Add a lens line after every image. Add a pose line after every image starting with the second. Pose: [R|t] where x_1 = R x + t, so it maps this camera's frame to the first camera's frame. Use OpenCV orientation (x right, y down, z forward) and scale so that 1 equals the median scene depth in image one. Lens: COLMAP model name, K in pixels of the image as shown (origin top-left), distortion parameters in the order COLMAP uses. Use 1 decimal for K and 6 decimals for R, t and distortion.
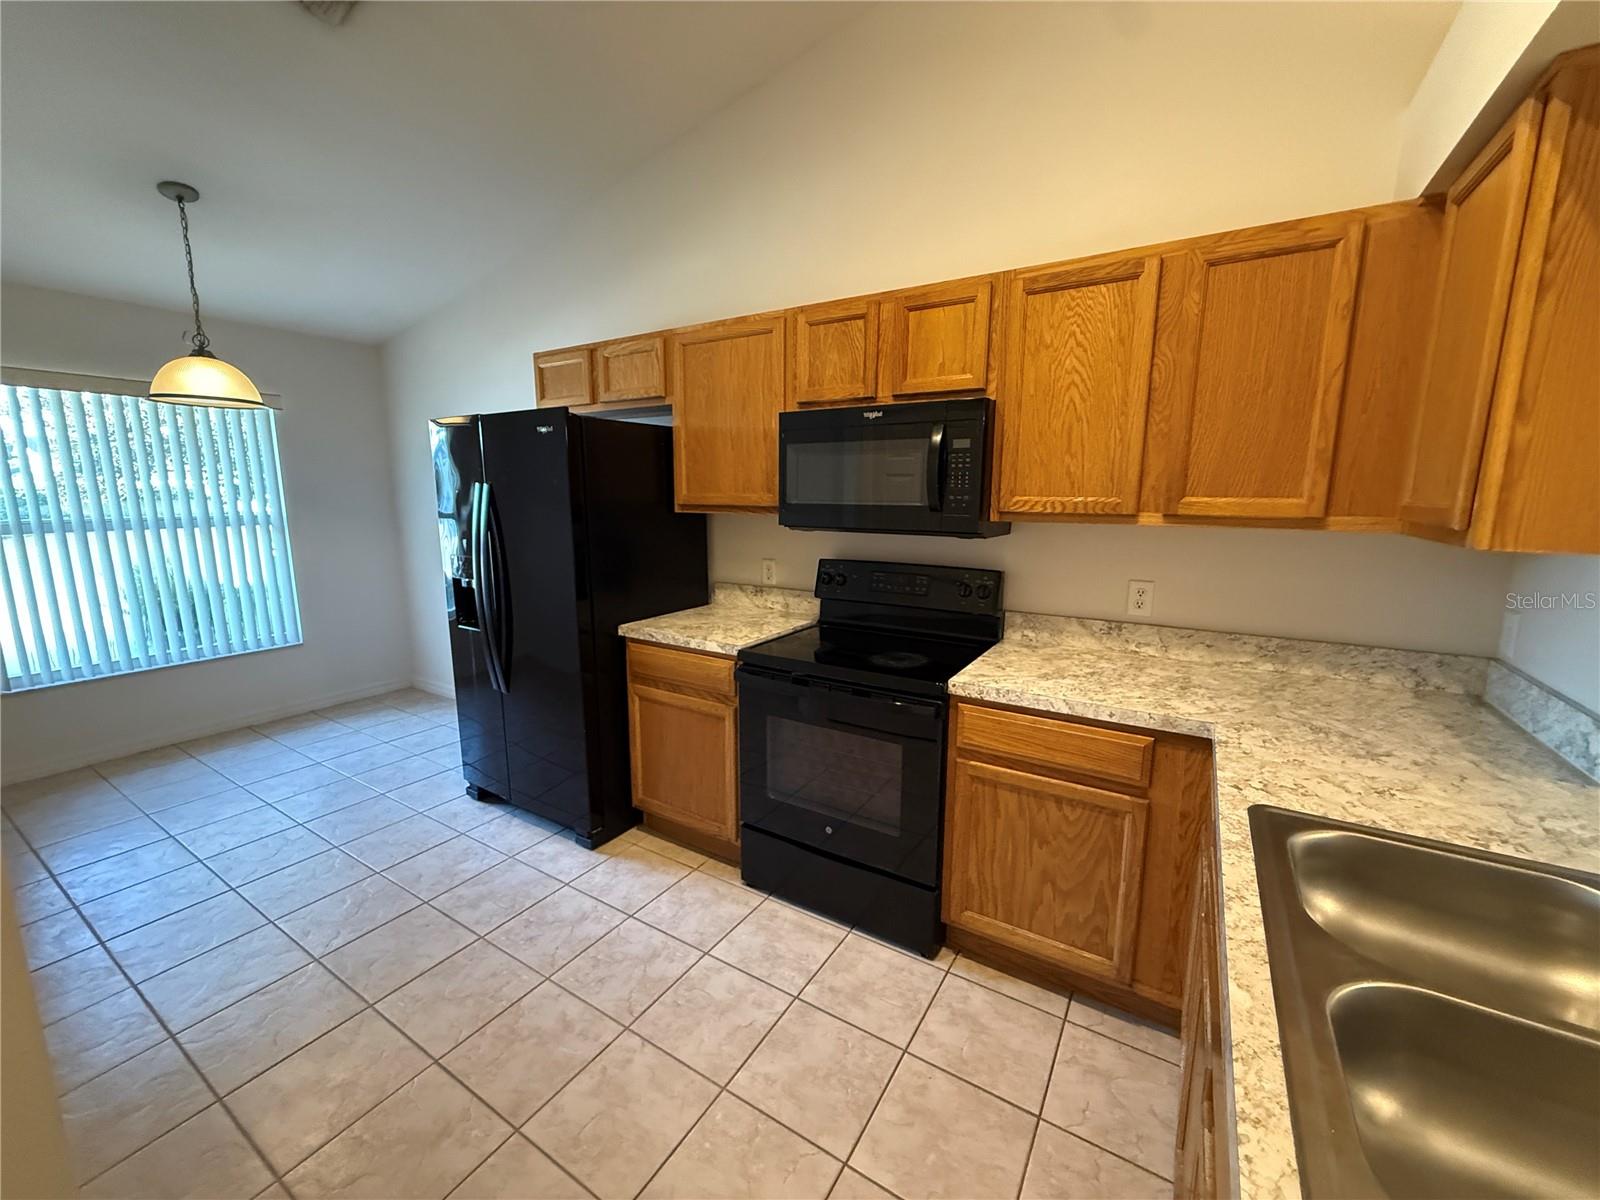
lens RADIAL K [[642.7, 0, 795.9], [0, 642.7, 600.7], [0, 0, 1]] dist [-0.000800, 0.000469]
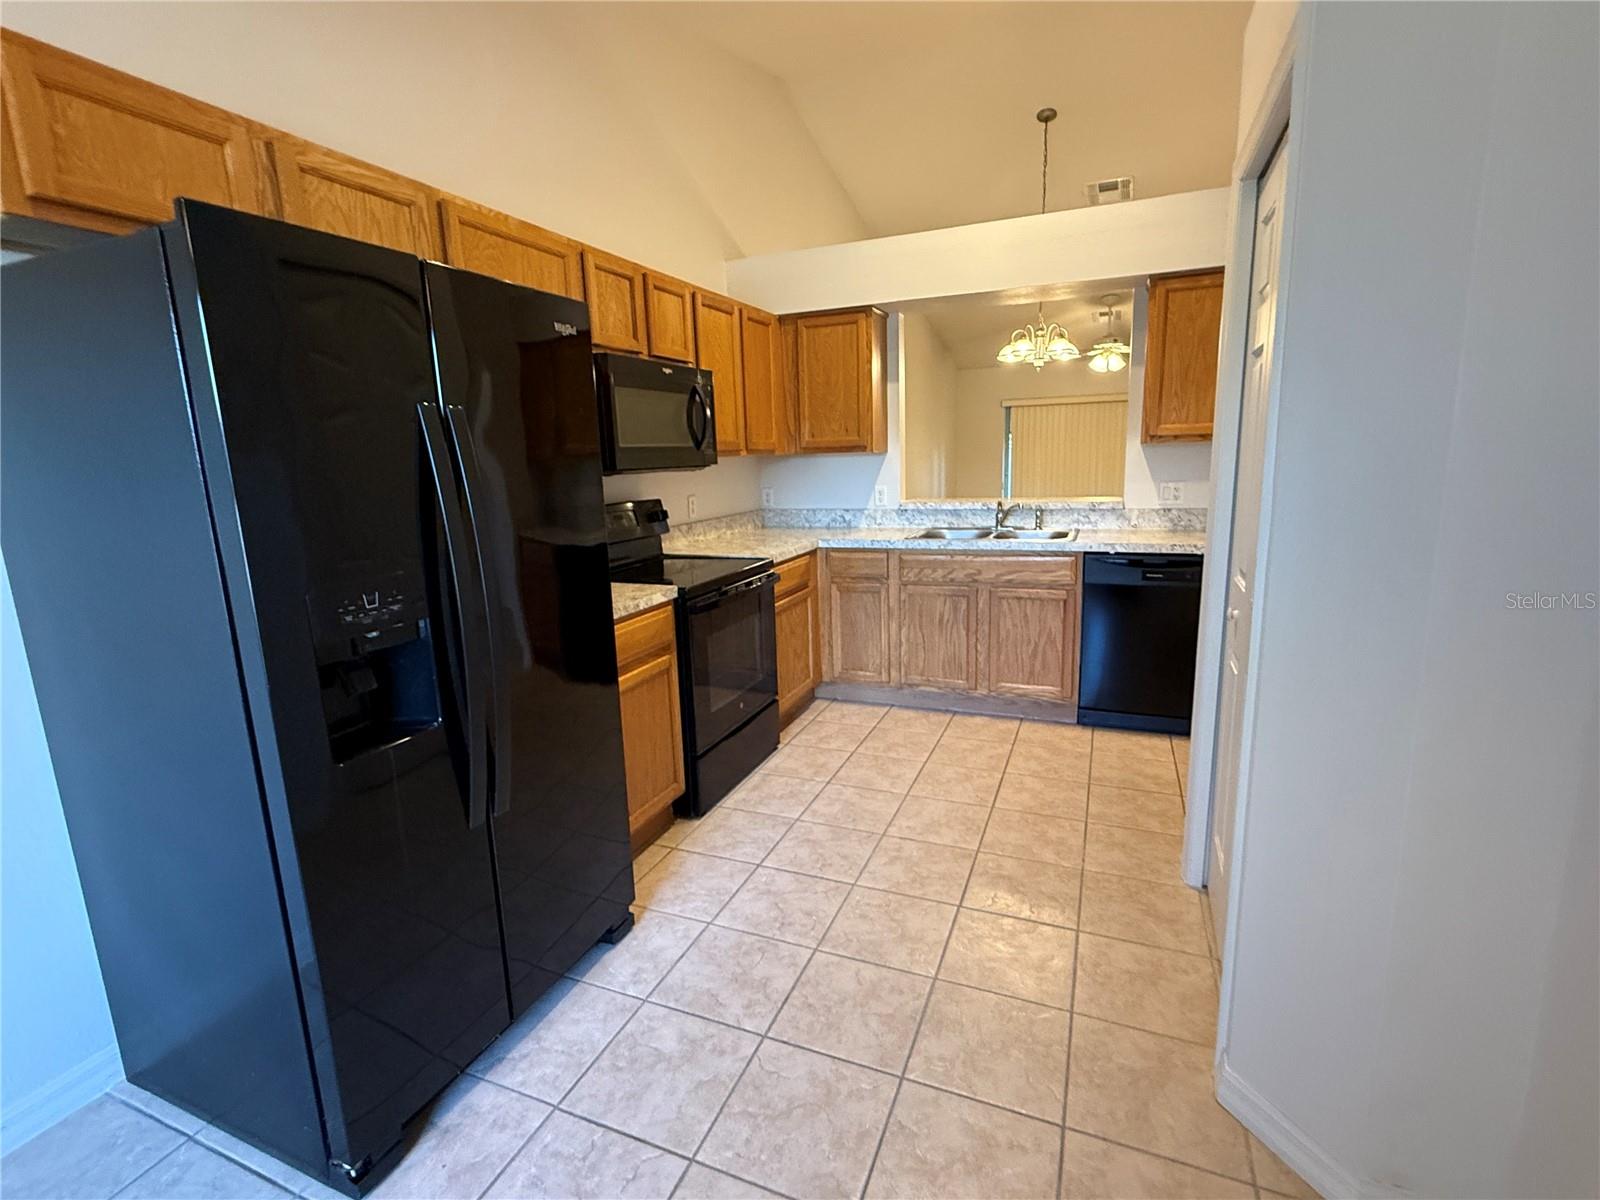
lens RADIAL K [[741.4, 0, 798.7], [0, 741.4, 598.1], [0, 0, 1]] dist [0.001392, 0.000095]
pose [[-0.166905, -0.190190, 0.967456, -1.343090], [0.193686, 0.955776, 0.221308, -0.144407], [-0.966762, 0.224320, -0.122687, 1.033781]]
